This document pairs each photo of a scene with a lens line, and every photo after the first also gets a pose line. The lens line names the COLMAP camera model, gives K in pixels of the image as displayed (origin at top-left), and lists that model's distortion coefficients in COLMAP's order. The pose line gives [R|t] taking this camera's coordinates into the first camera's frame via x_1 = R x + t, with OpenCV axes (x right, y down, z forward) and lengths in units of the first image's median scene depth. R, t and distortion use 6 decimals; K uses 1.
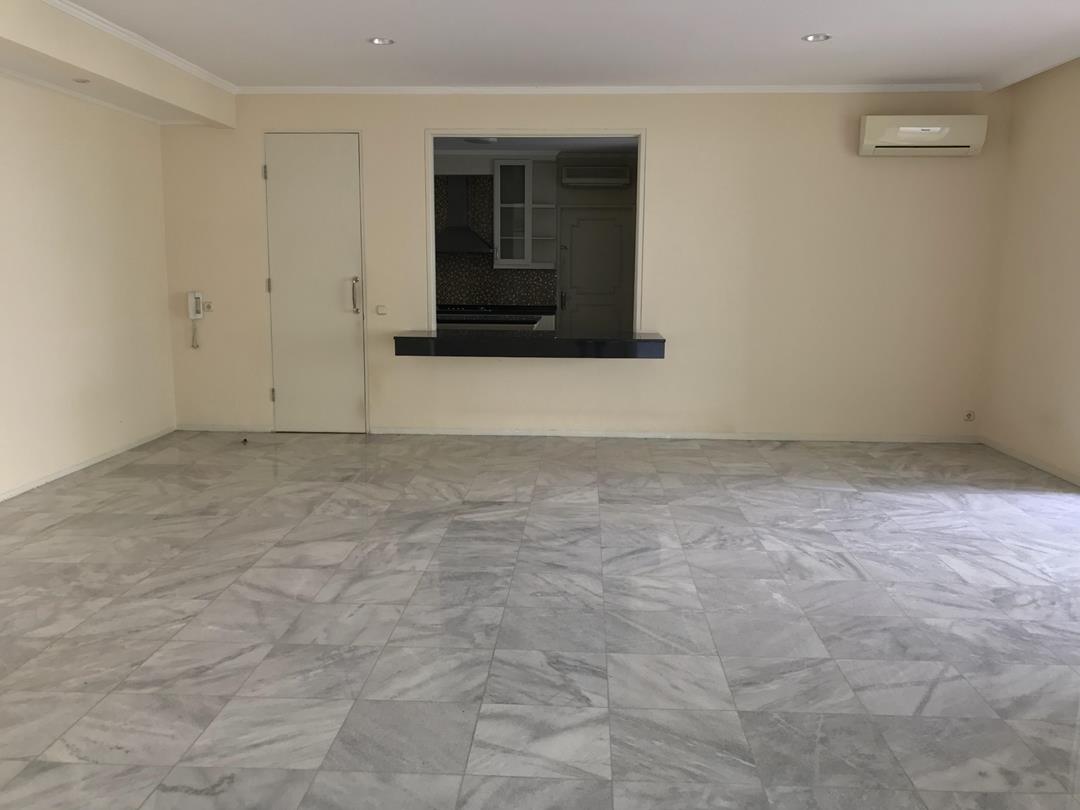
lens RADIAL K [[885.7, 0, 545.6], [0, 885.7, 402.1], [0, 0, 1]] dist [0.010904, -0.017918]
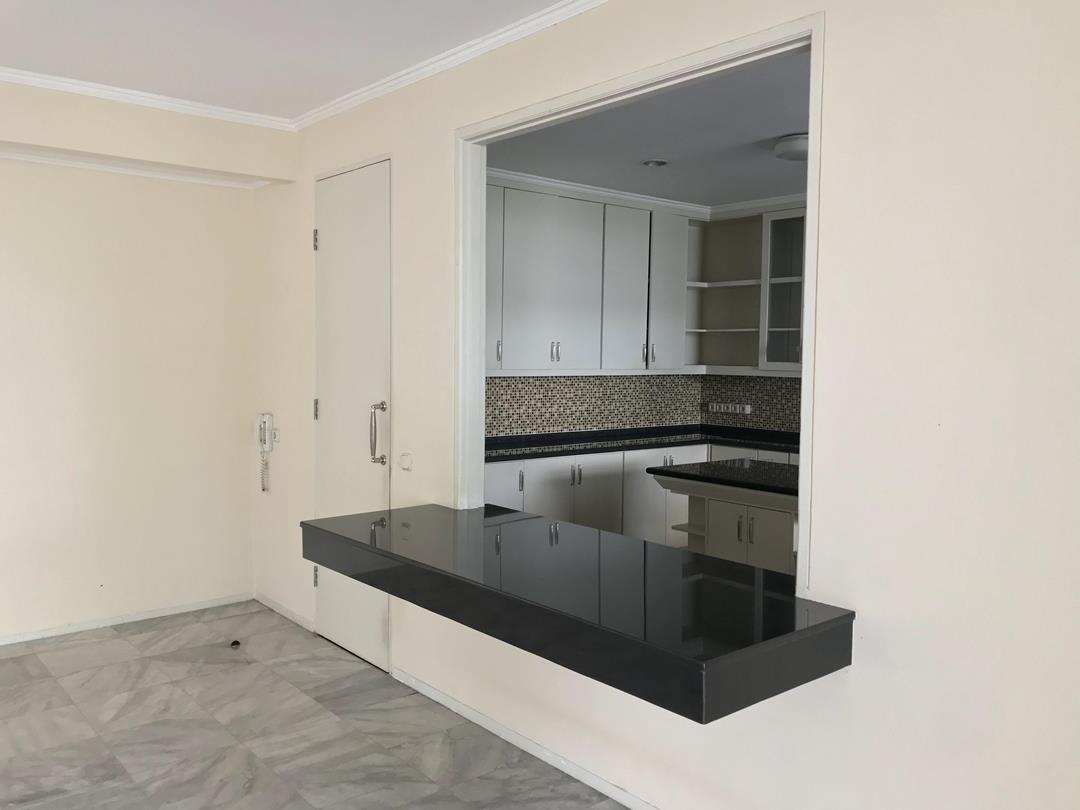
lens RADIAL K [[883.0, 0, 540.0], [0, 883.0, 405.0], [0, 0, 1]] dist [0.050548, -0.099777]
pose [[0.885678, 0.023494, -0.463706, 0.147795], [-0.069086, 0.994269, -0.081580, -0.098905], [0.459132, 0.104290, 0.882225, 0.532366]]
